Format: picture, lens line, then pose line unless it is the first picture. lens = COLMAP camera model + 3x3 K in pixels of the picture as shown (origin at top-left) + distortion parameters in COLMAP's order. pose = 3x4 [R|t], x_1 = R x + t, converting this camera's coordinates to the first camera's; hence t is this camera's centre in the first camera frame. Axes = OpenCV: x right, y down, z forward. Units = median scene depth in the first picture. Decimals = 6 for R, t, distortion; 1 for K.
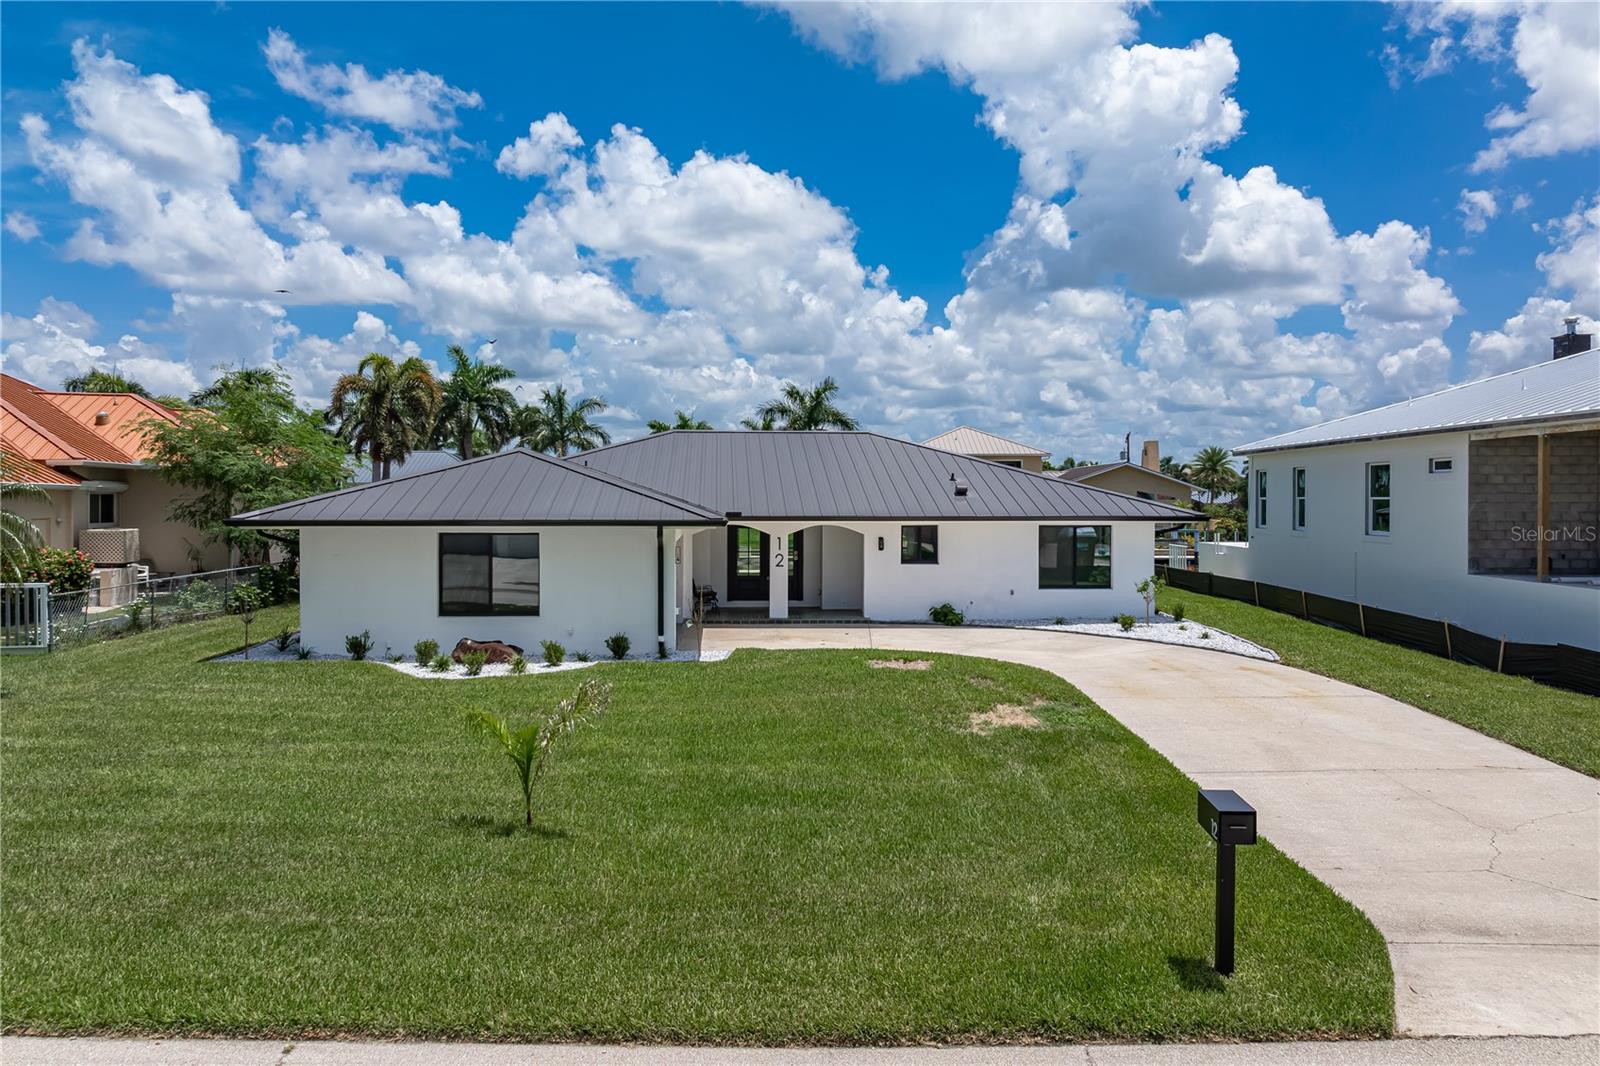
lens RADIAL K [[1188.7, 0, 798.6], [0, 1188.7, 570.3], [0, 0, 1]] dist [-0.004940, -0.001818]
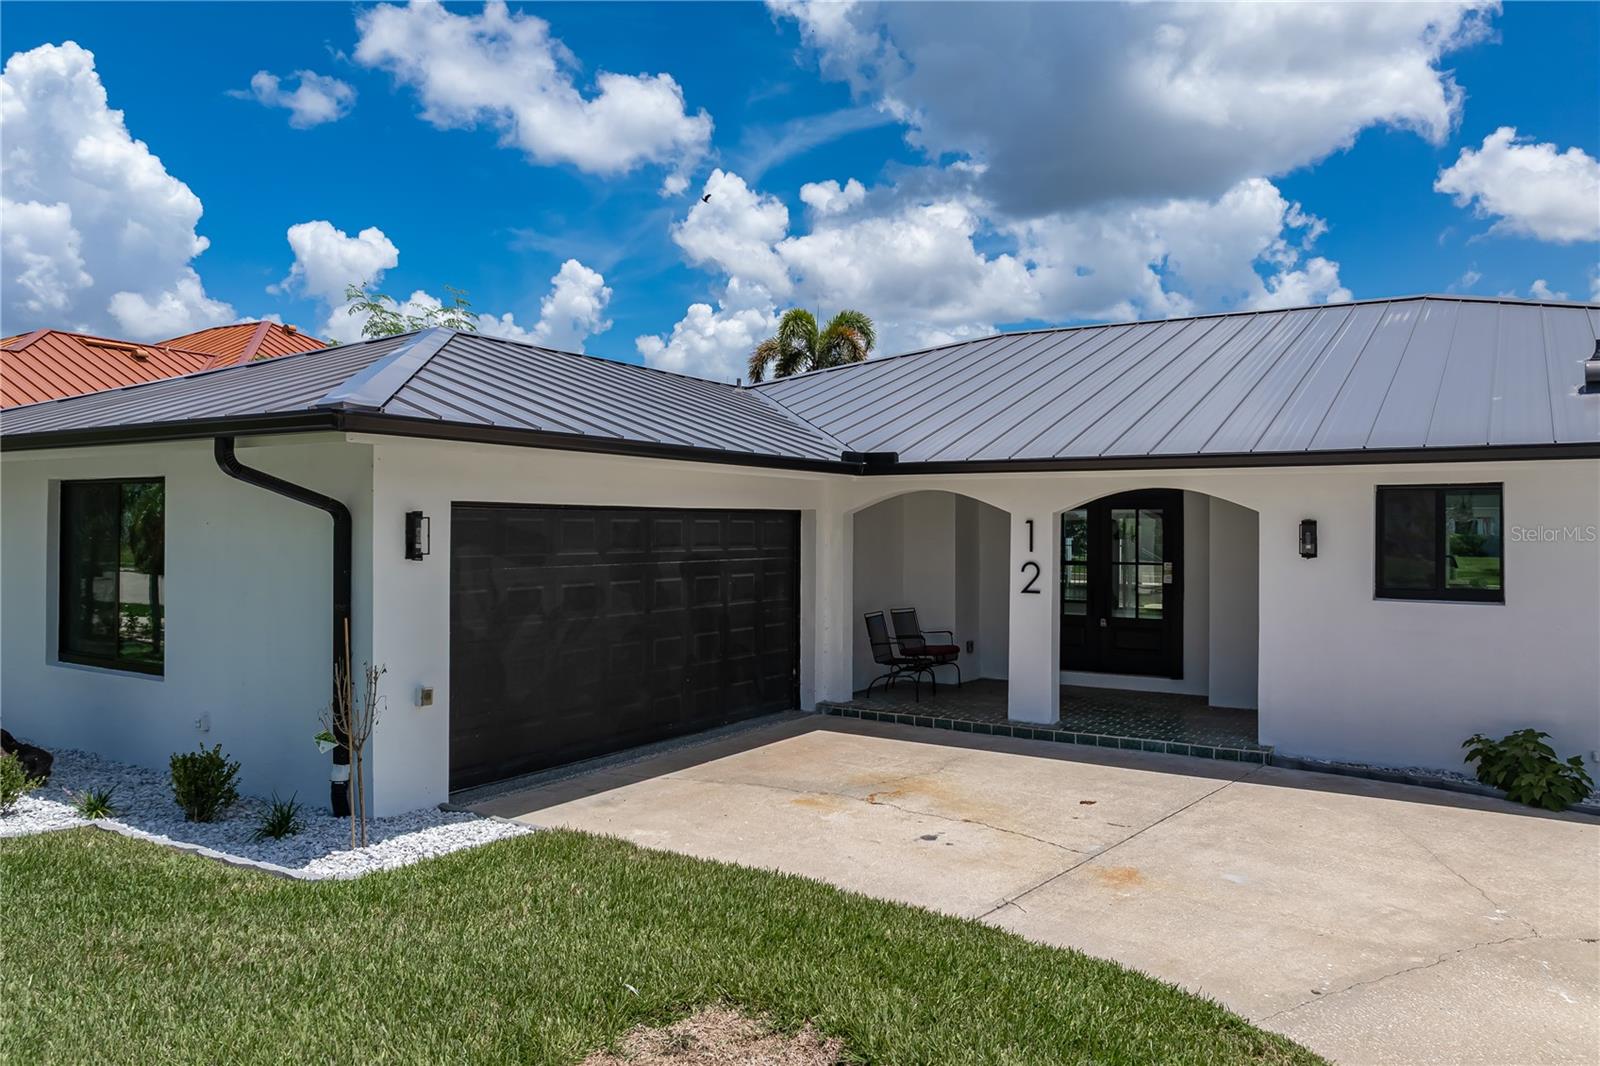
lens RADIAL K [[1147.0, 0, 800.0], [0, 1147.0, 533.0], [0, 0, 1]] dist [-0.011896, -0.007108]
pose [[0.799494, 0.005618, -0.600647, 0.090562], [-0.041270, 0.998107, -0.045596, -0.001363], [0.599254, 0.061242, 0.798213, 0.383801]]
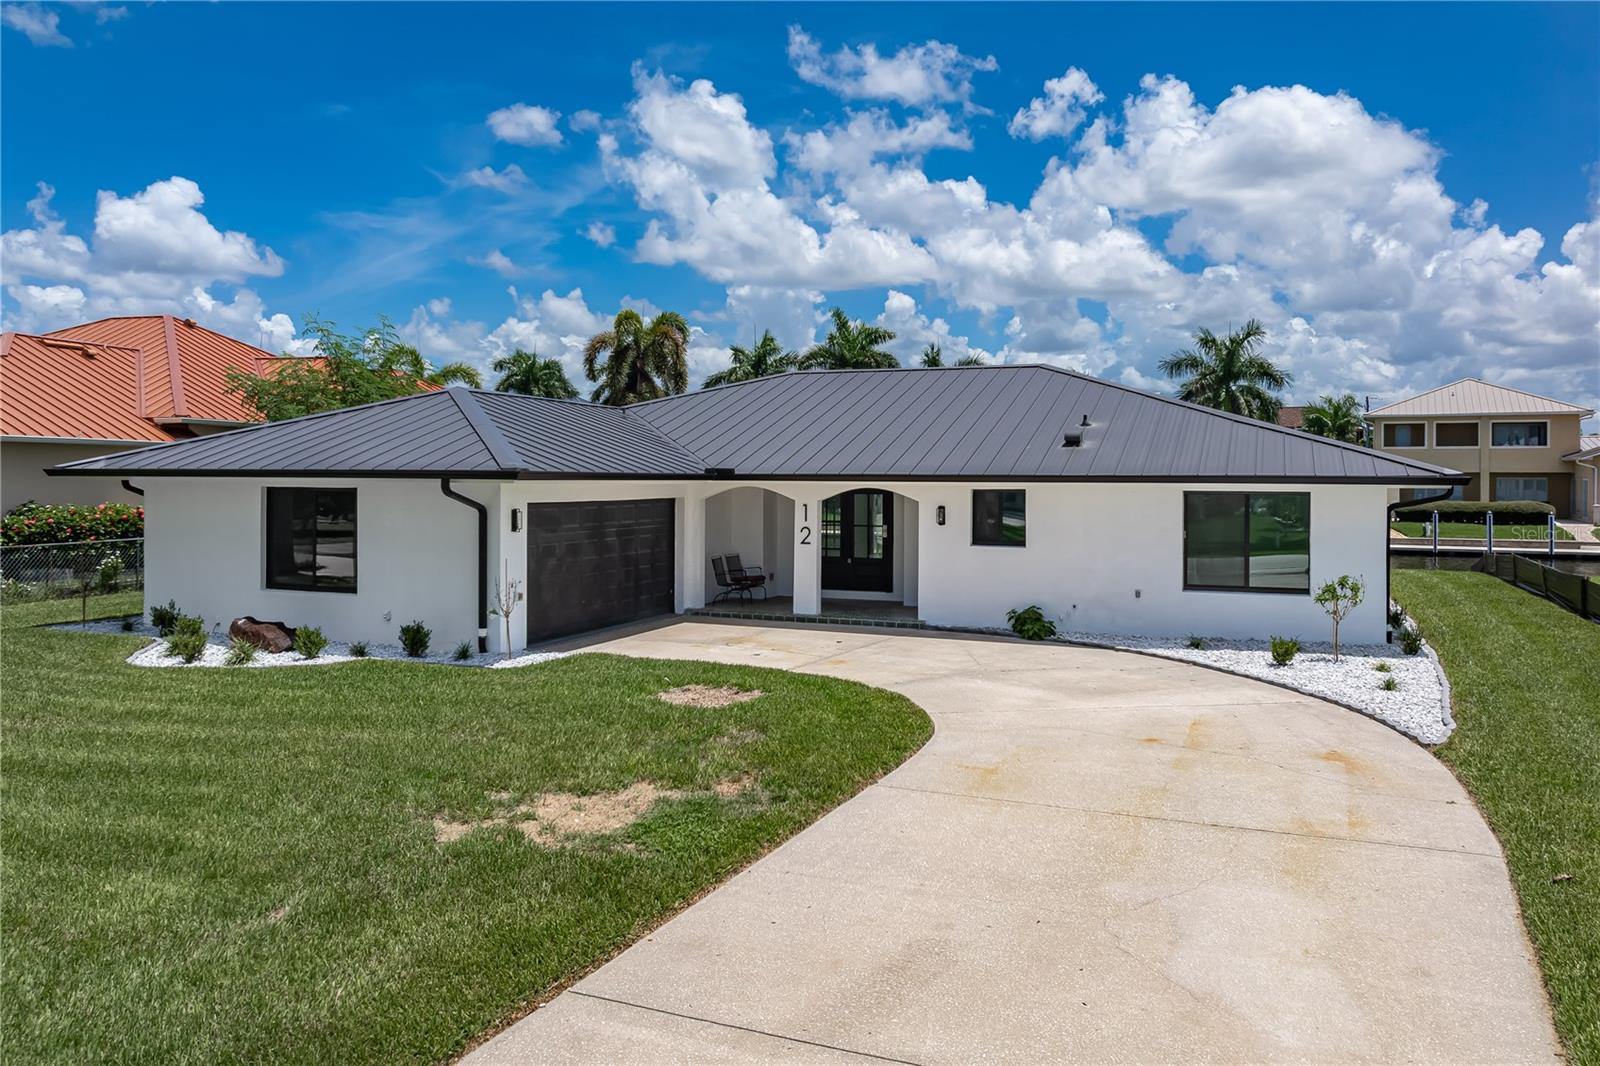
lens RADIAL K [[1219.0, 0, 800.0], [0, 1219.0, 533.0], [0, 0, 1]] dist [-0.007775, 0.000213]
pose [[0.893001, 0.025071, -0.449356, 0.188521], [-0.032210, 0.999447, -0.008249, -0.002073], [0.448900, 0.021840, 0.893315, 0.195364]]
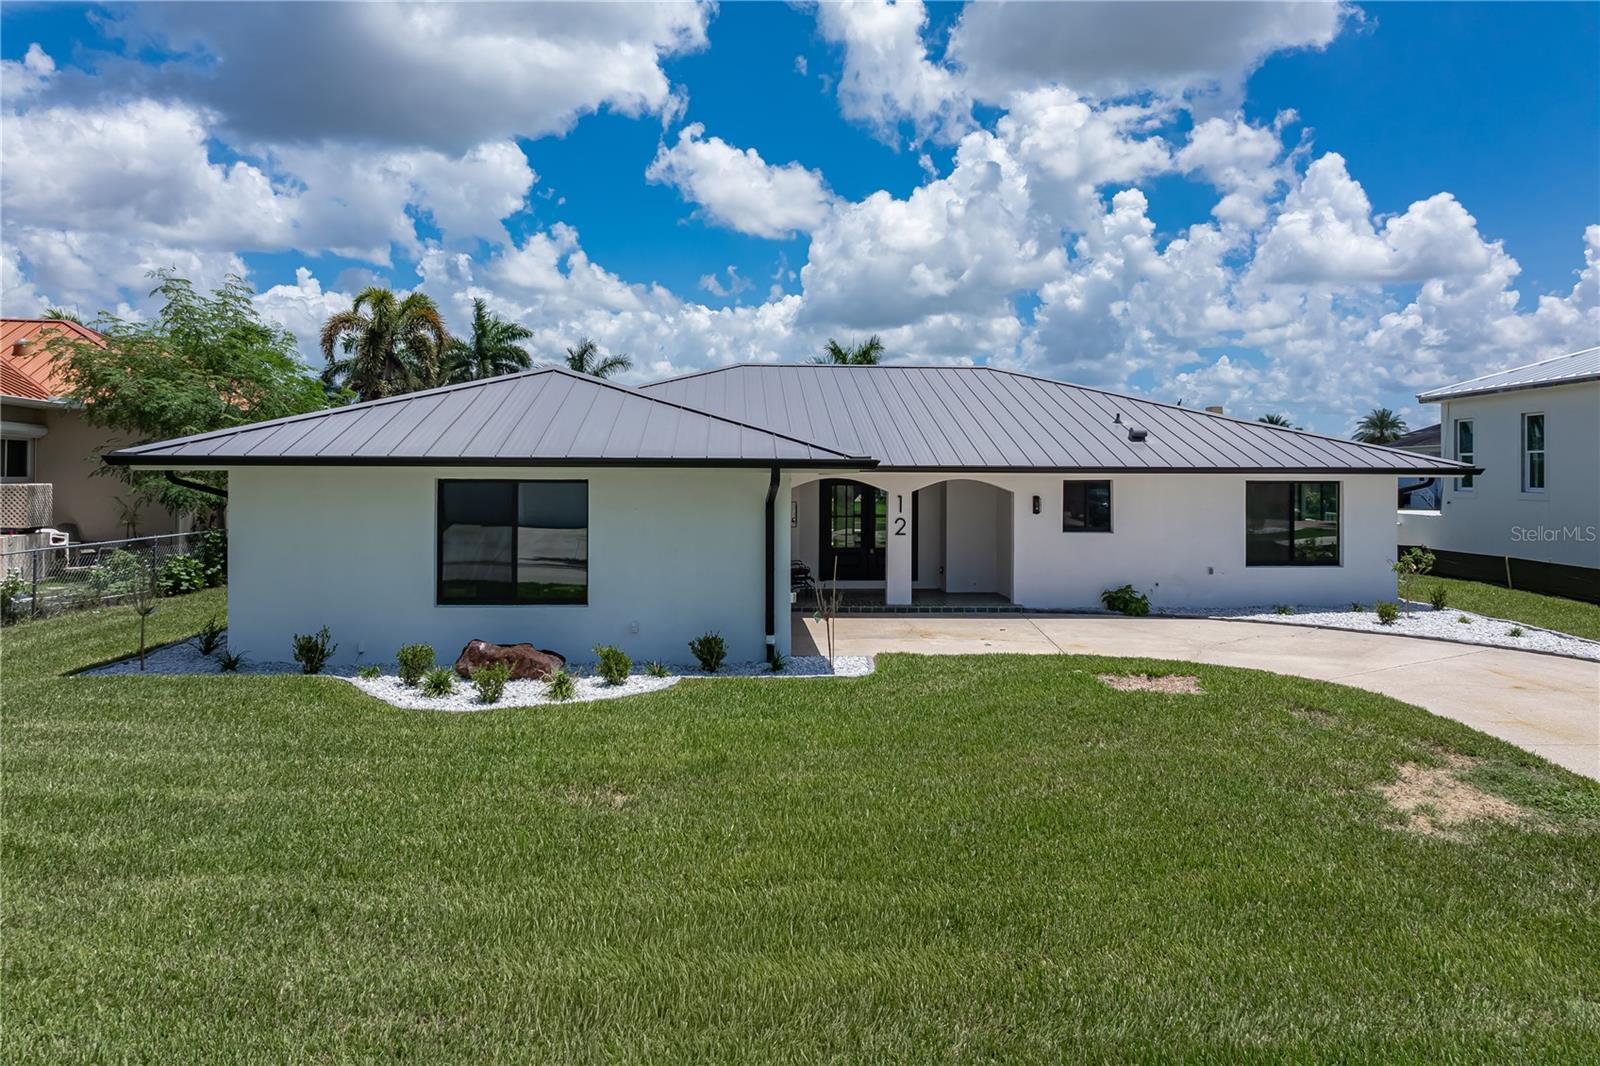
lens RADIAL K [[1147.0, 0, 800.0], [0, 1147.0, 533.0], [0, 0, 1]] dist [-0.011896, -0.007108]
pose [[0.999993, 0.003149, 0.001837, -0.047603], [-0.003127, 0.999930, -0.011422, 0.002493], [-0.001873, 0.011417, 0.999933, 0.169058]]
